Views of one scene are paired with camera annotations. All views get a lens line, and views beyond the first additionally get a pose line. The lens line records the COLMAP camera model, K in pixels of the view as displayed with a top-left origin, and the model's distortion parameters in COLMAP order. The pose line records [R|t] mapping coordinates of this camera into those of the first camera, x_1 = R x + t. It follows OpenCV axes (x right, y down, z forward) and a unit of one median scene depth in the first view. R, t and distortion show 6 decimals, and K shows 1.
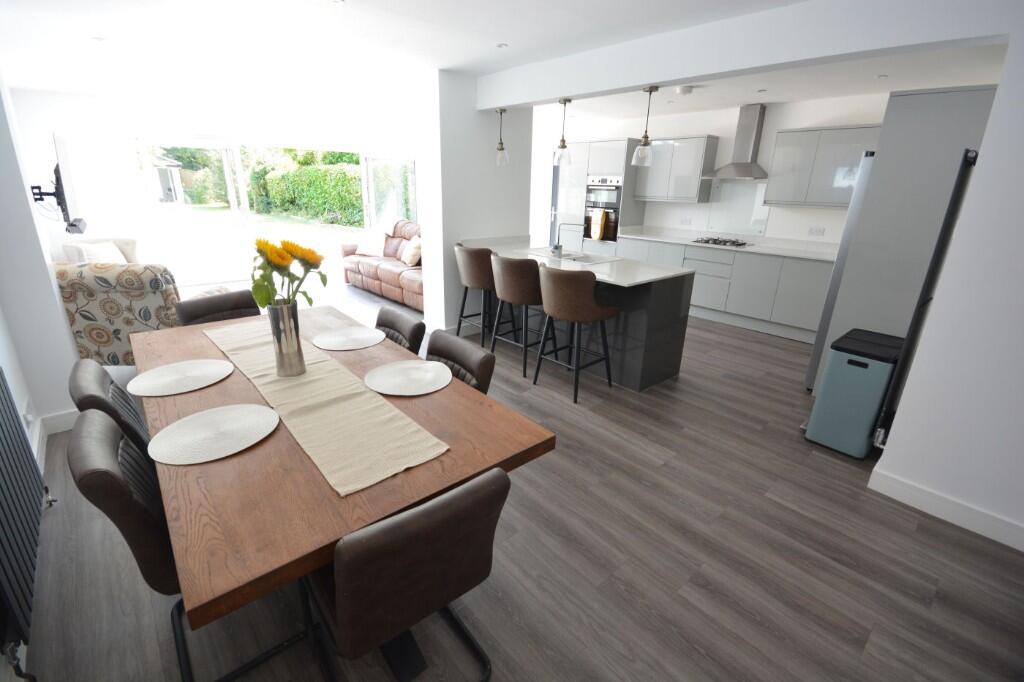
lens RADIAL K [[449.1, 0, 512.3], [0, 449.1, 339.7], [0, 0, 1]] dist [0.000368, -0.001028]
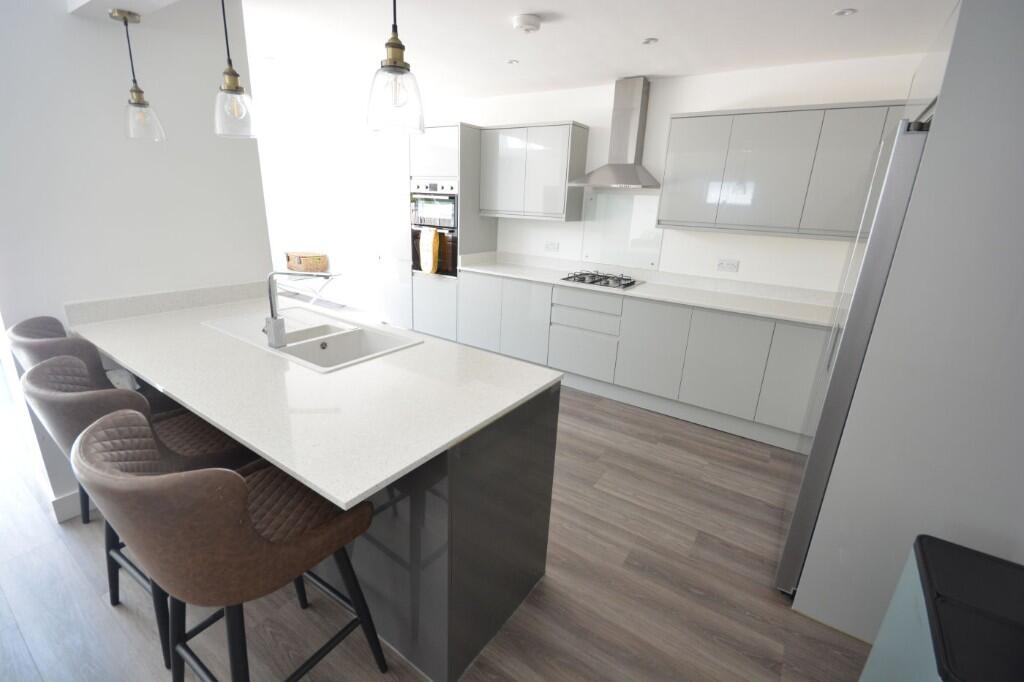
lens RADIAL K [[449.1, 0, 511.0], [0, 449.1, 340.7], [0, 0, 1]] dist [0.000368, -0.001028]
pose [[0.969643, -0.055116, 0.238230, 0.165083], [0.060001, 0.998110, -0.013296, -0.123407], [-0.237047, 0.027187, 0.971118, 0.372973]]
